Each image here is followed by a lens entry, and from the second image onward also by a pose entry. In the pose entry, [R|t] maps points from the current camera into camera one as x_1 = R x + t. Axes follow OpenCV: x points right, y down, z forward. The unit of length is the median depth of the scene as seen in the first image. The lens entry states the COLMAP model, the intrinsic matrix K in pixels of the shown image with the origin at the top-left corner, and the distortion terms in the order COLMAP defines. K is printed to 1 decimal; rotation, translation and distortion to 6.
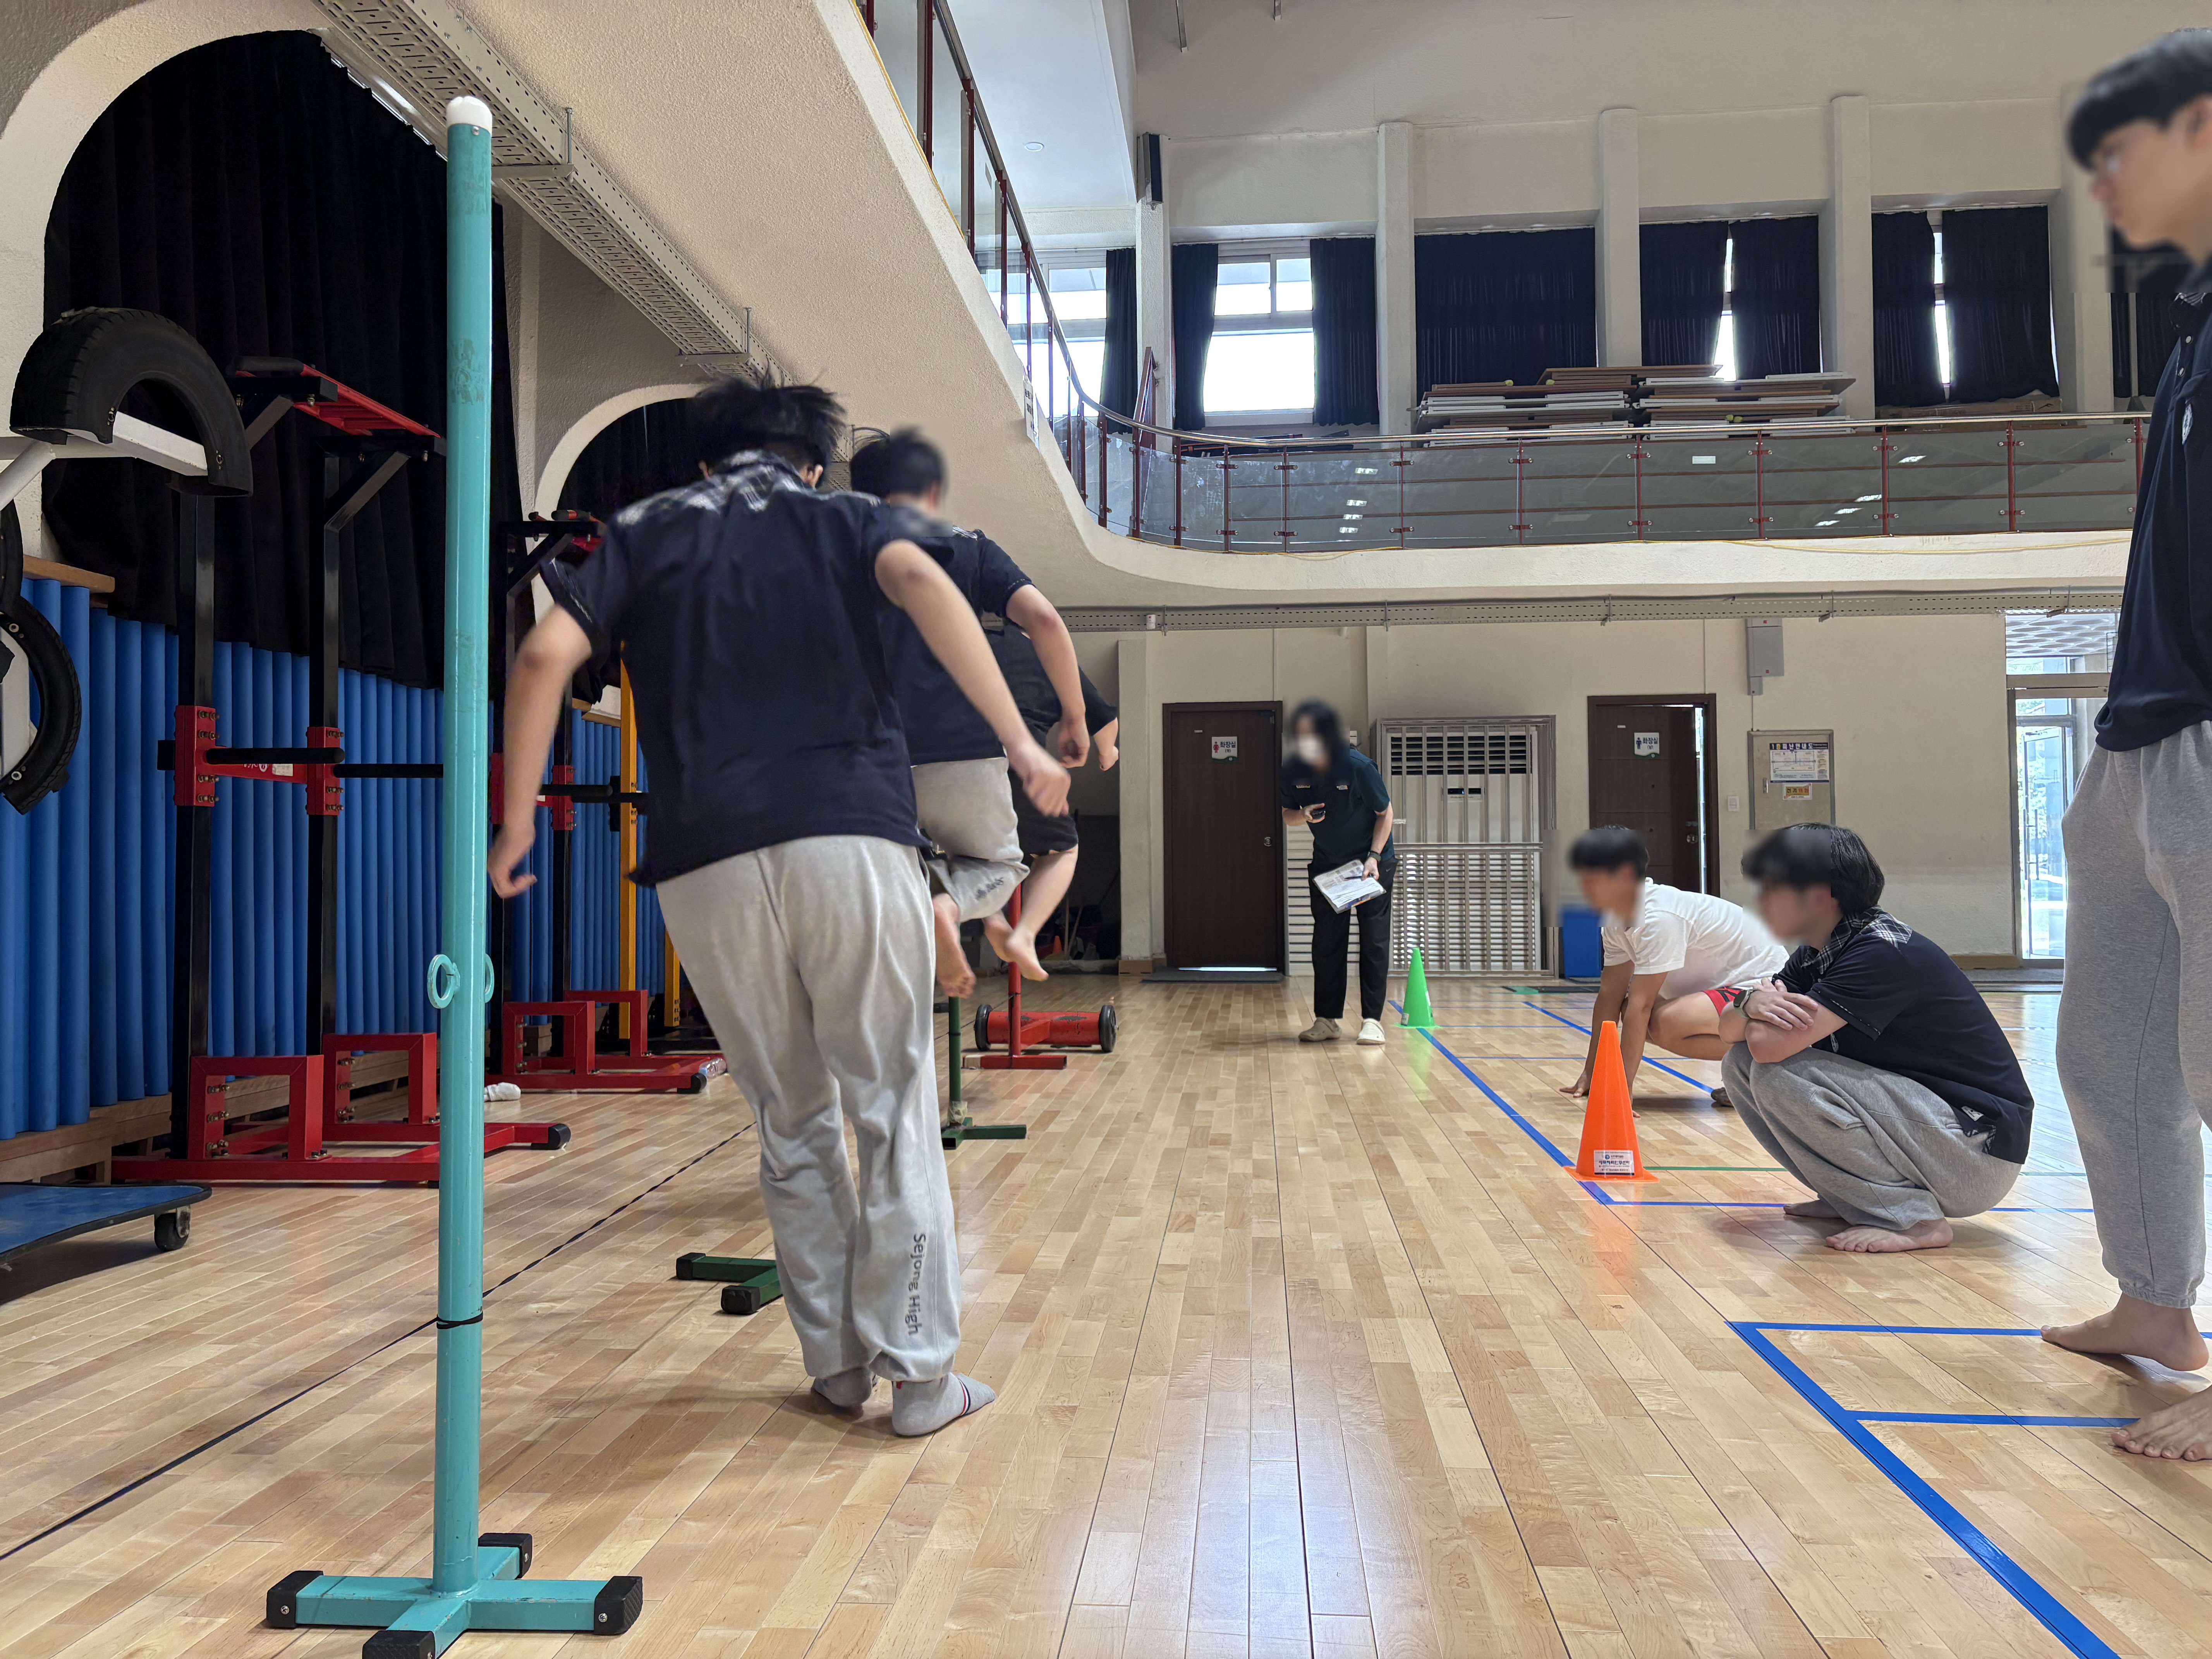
lens RADIAL K [[1673.3, 0, 1105.7], [0, 1673.3, 831.7], [0, 0, 1]] dist [0.001174, 0.001487]
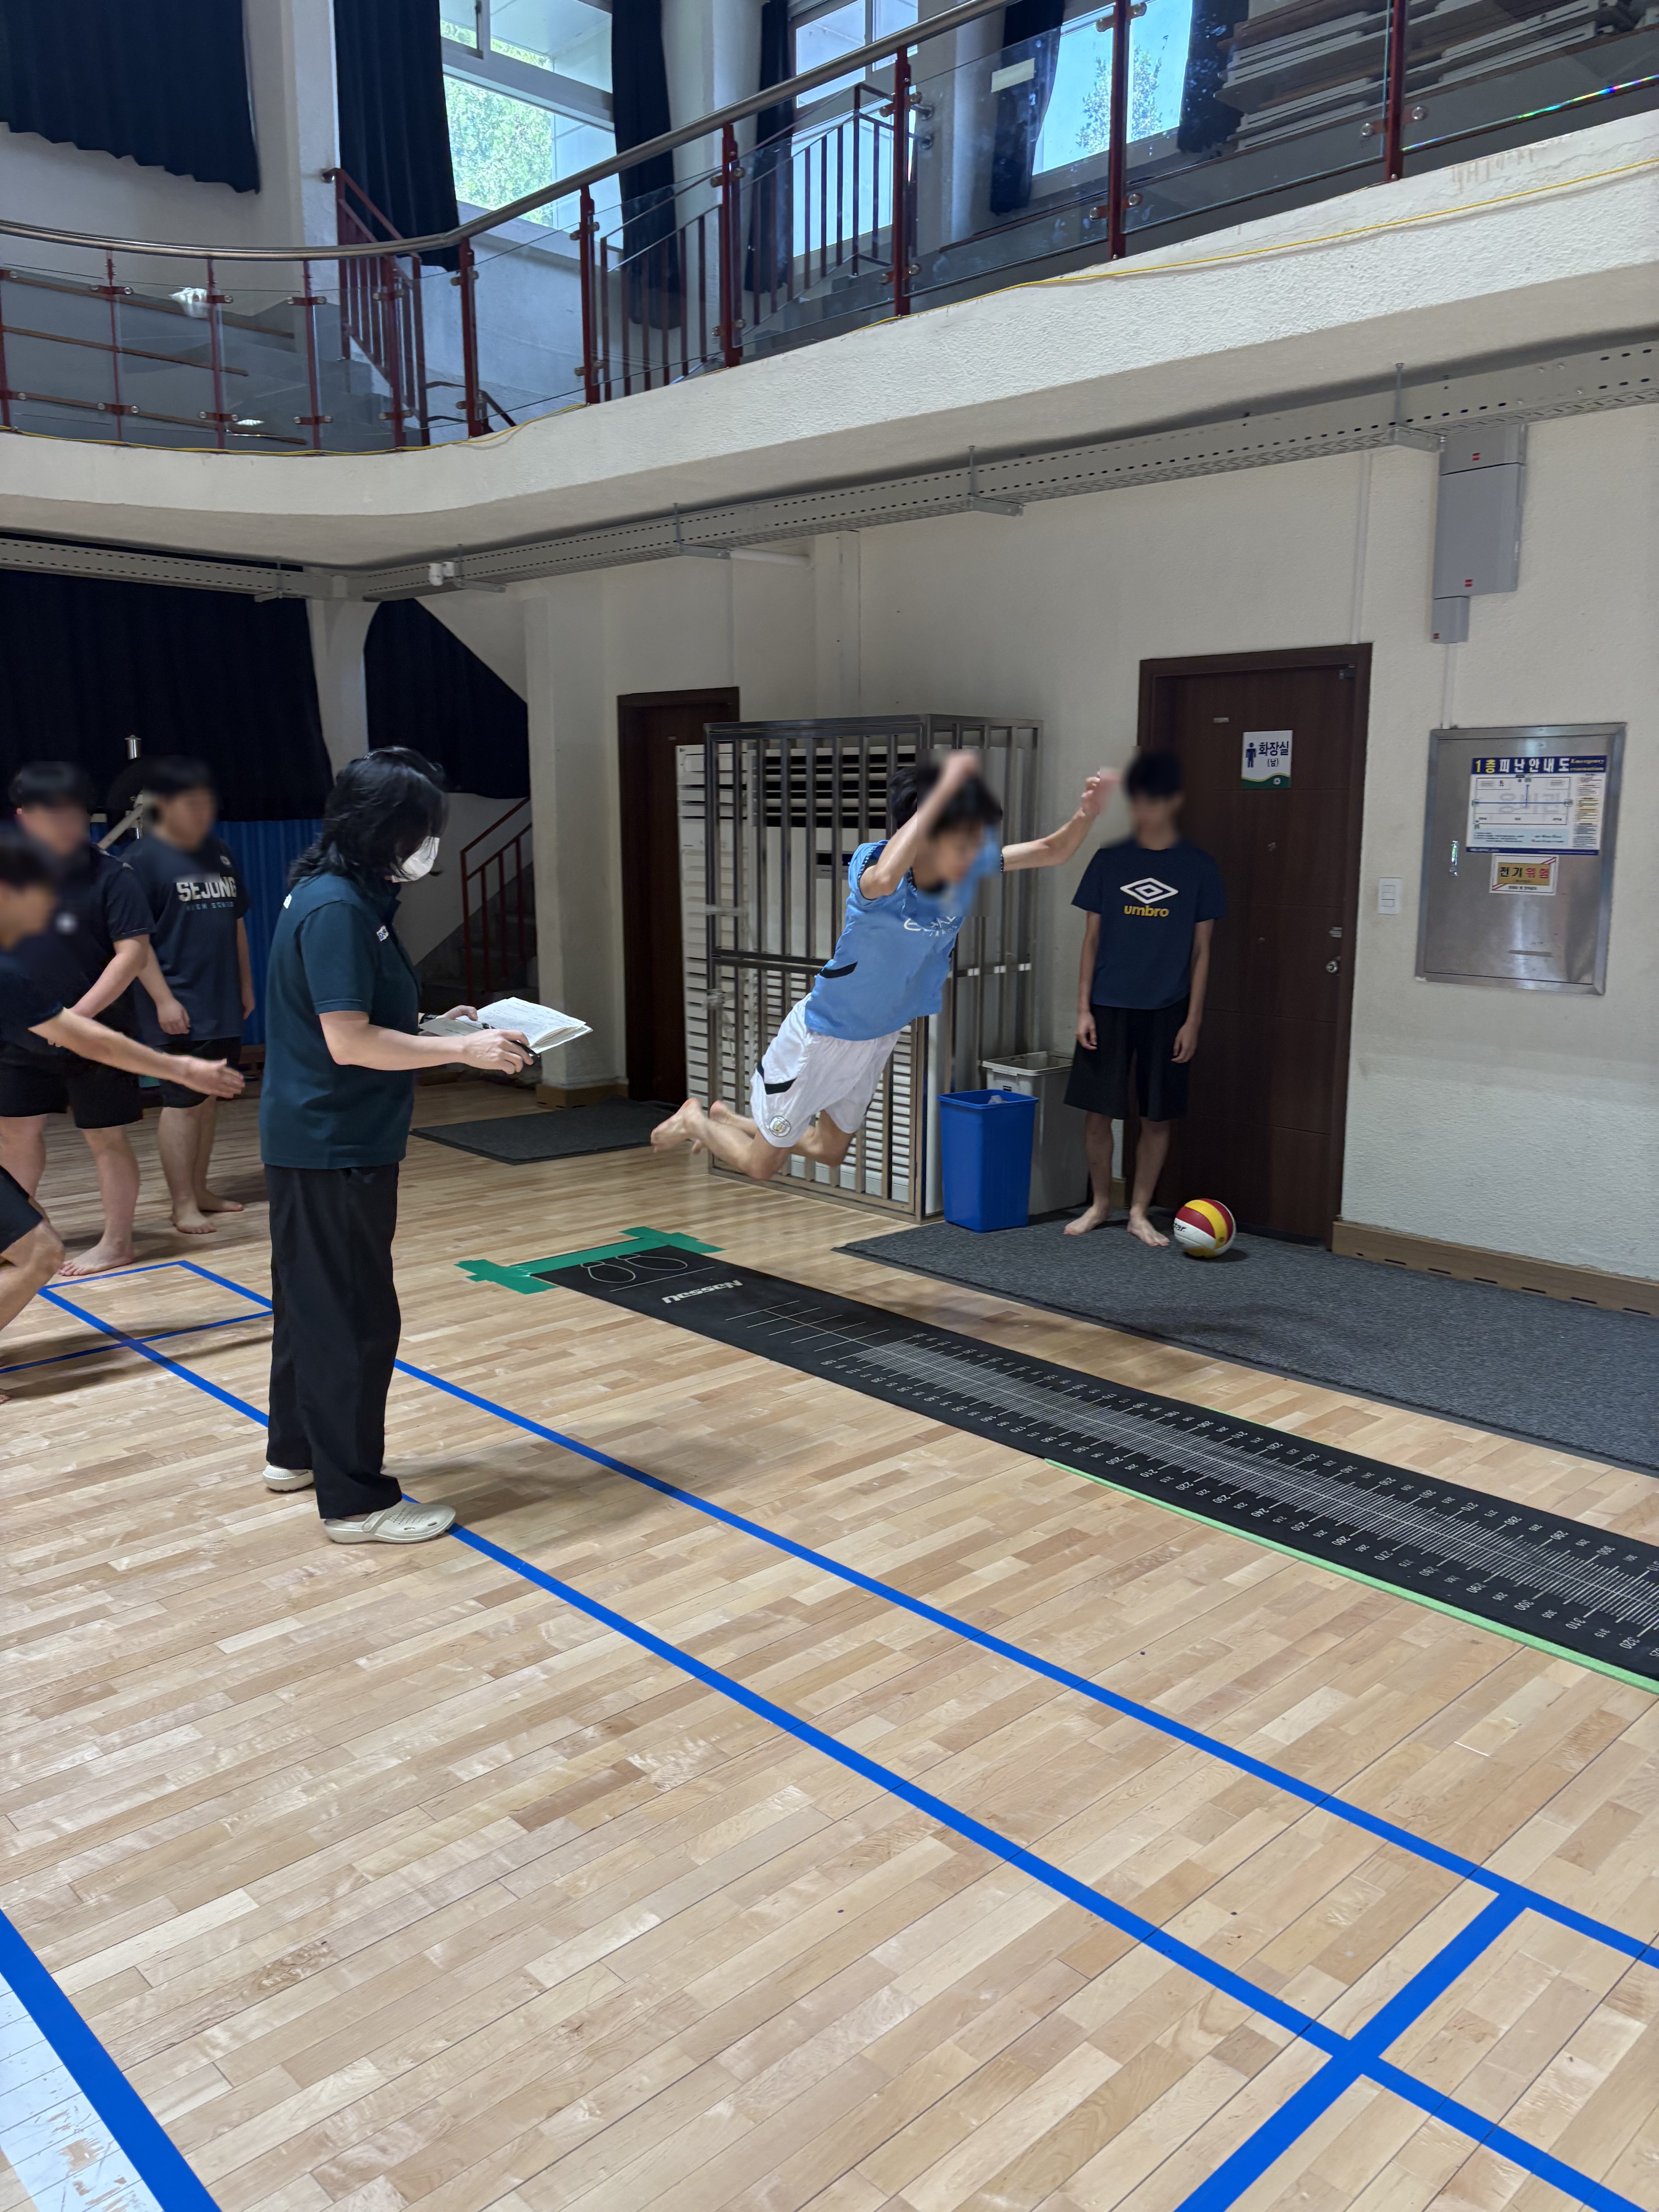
lens RADIAL K [[1673.3, 0, 828.3], [0, 1673.3, 1104.2], [0, 0, 1]] dist [0.001174, 0.001487]
pose [[0.779380, 0.118203, -0.615300, 0.542105], [0.011452, 0.979192, 0.202615, -0.054857], [0.626447, -0.164960, 0.761809, 0.560693]]
